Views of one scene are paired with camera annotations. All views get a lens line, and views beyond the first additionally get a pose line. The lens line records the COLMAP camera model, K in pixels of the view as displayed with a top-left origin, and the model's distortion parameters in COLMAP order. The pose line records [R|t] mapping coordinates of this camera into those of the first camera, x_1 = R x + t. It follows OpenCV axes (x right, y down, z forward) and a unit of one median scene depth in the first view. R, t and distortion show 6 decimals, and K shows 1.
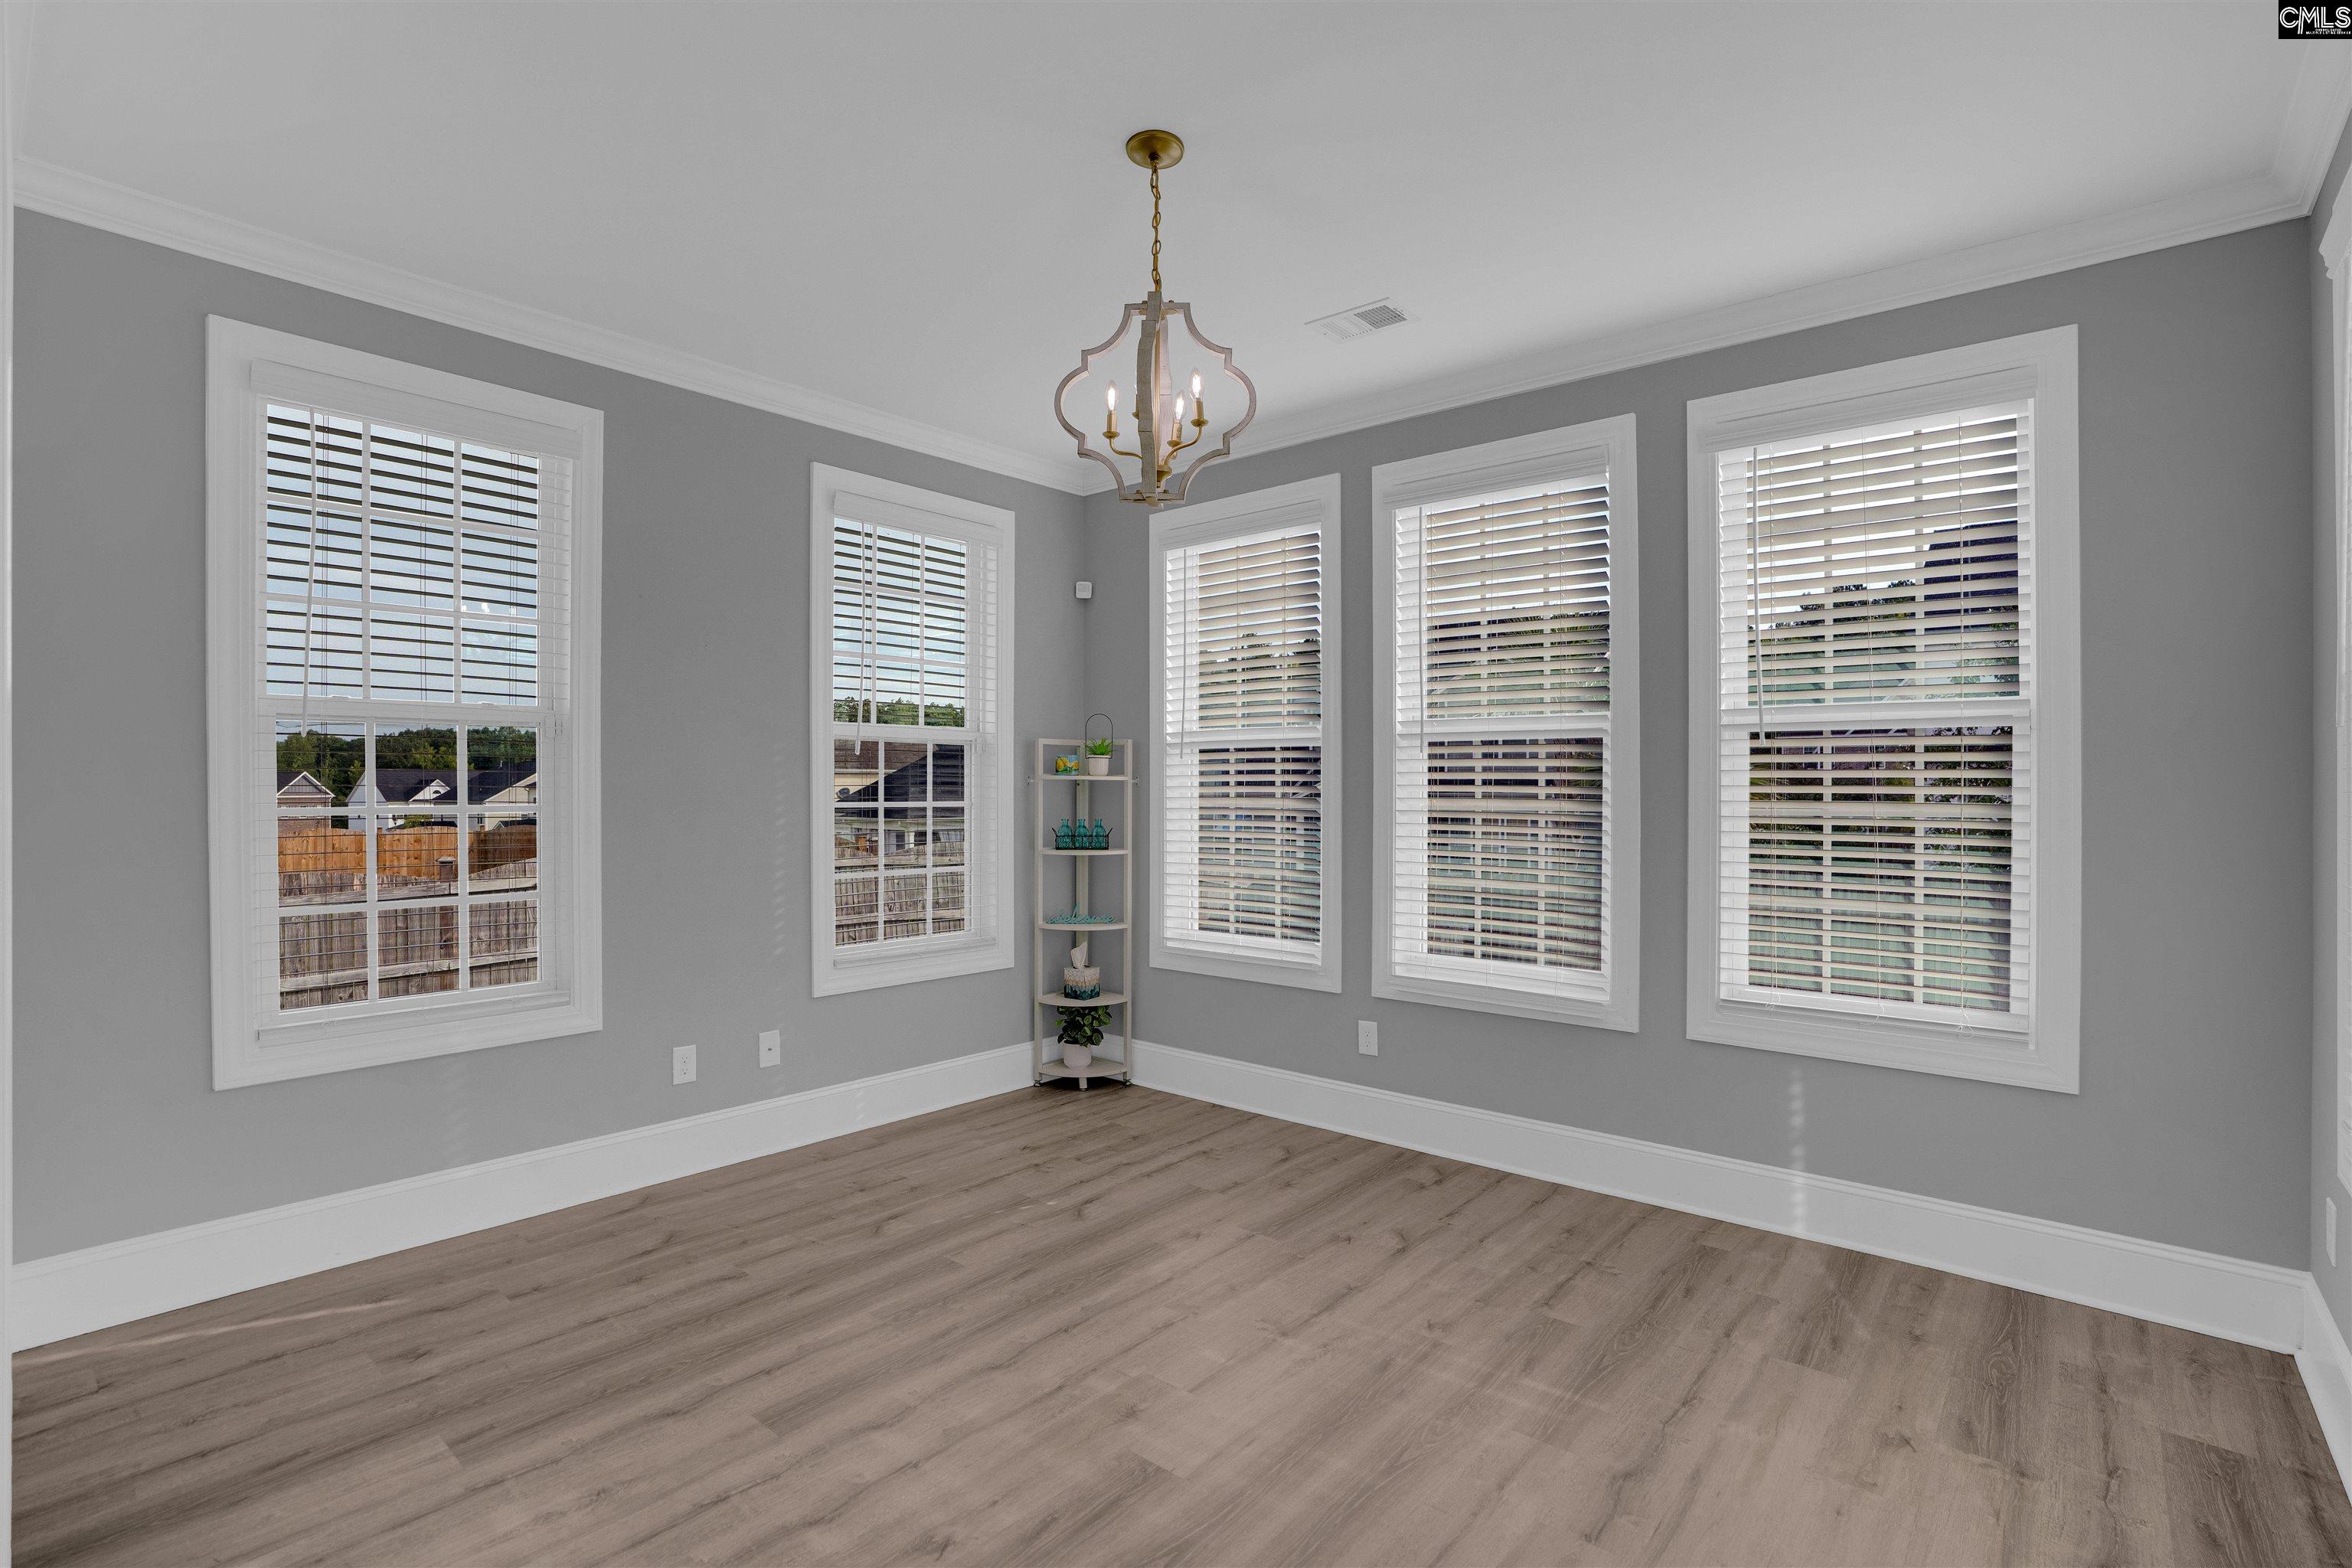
lens RADIAL K [[1121.3, 0, 1181.0], [0, 1121.3, 788.8], [0, 0, 1]] dist [-0.020615, 0.000951]
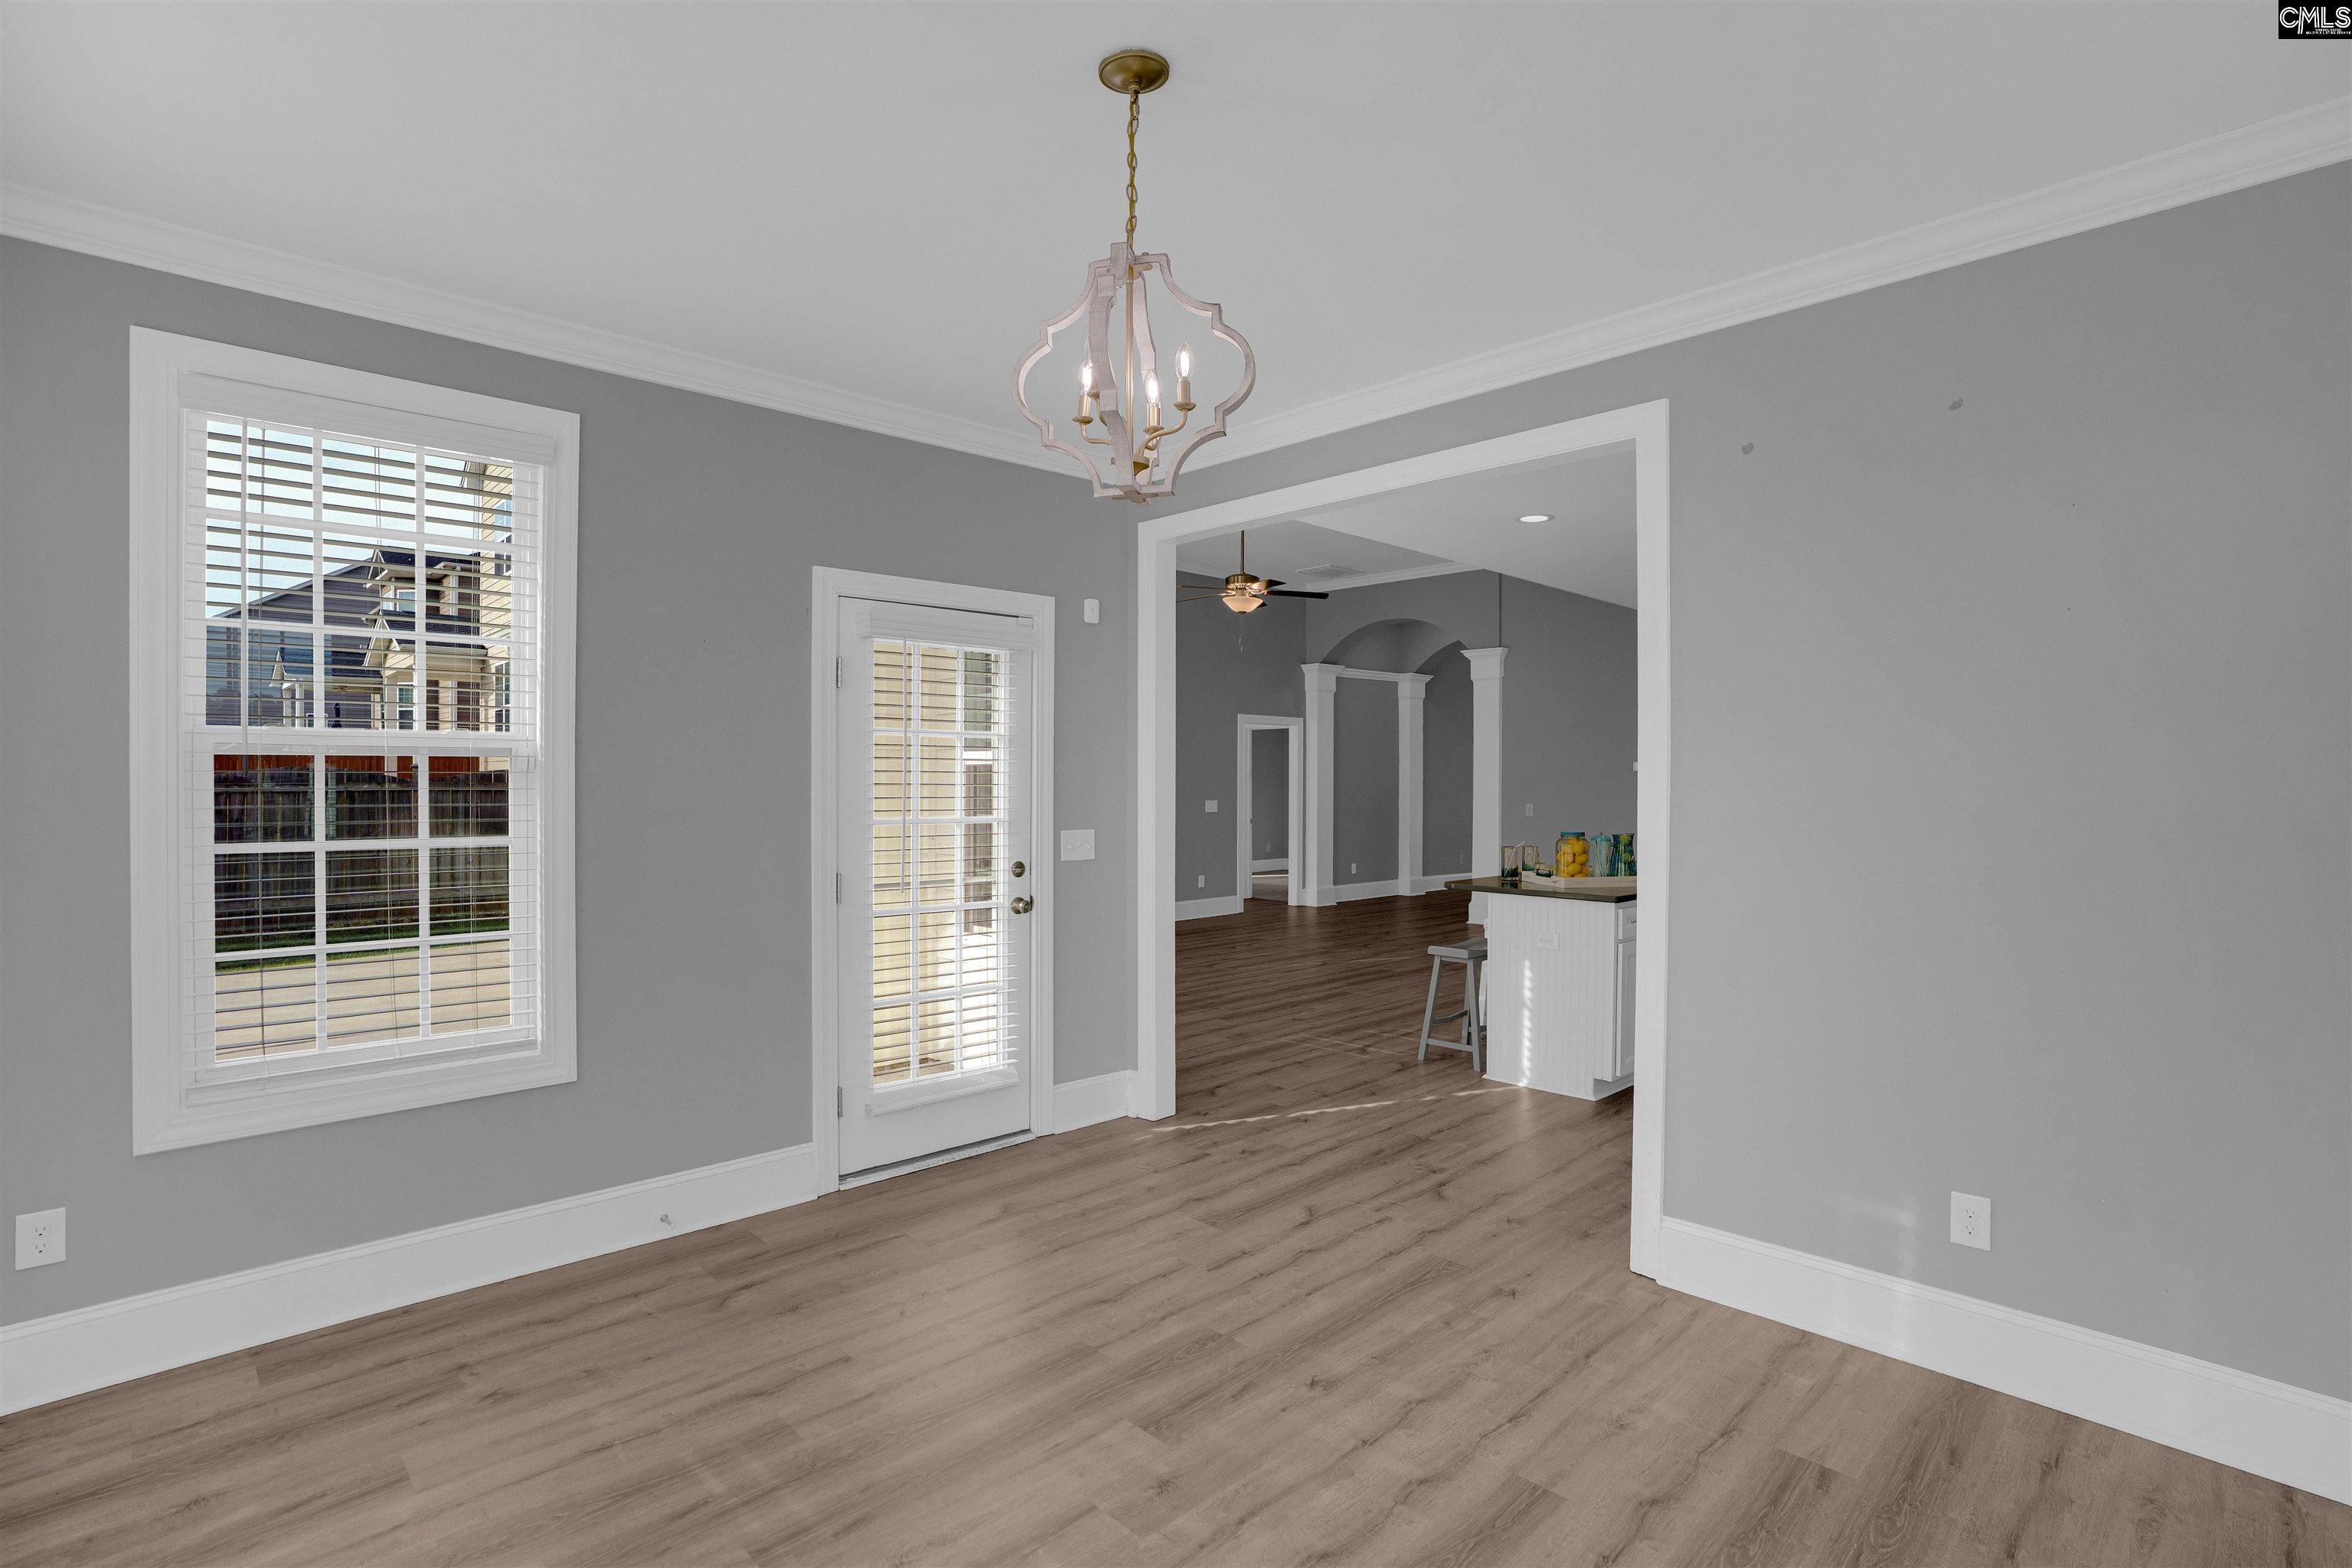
lens RADIAL K [[1121.3, 0, 1181.0], [0, 1121.3, 788.8], [0, 0, 1]] dist [-0.020615, 0.000951]
pose [[-0.996071, -0.003235, 0.088499, -0.147506], [-0.002674, 0.999976, 0.006459, -0.041918], [-0.088518, 0.006197, -0.996055, 2.010701]]
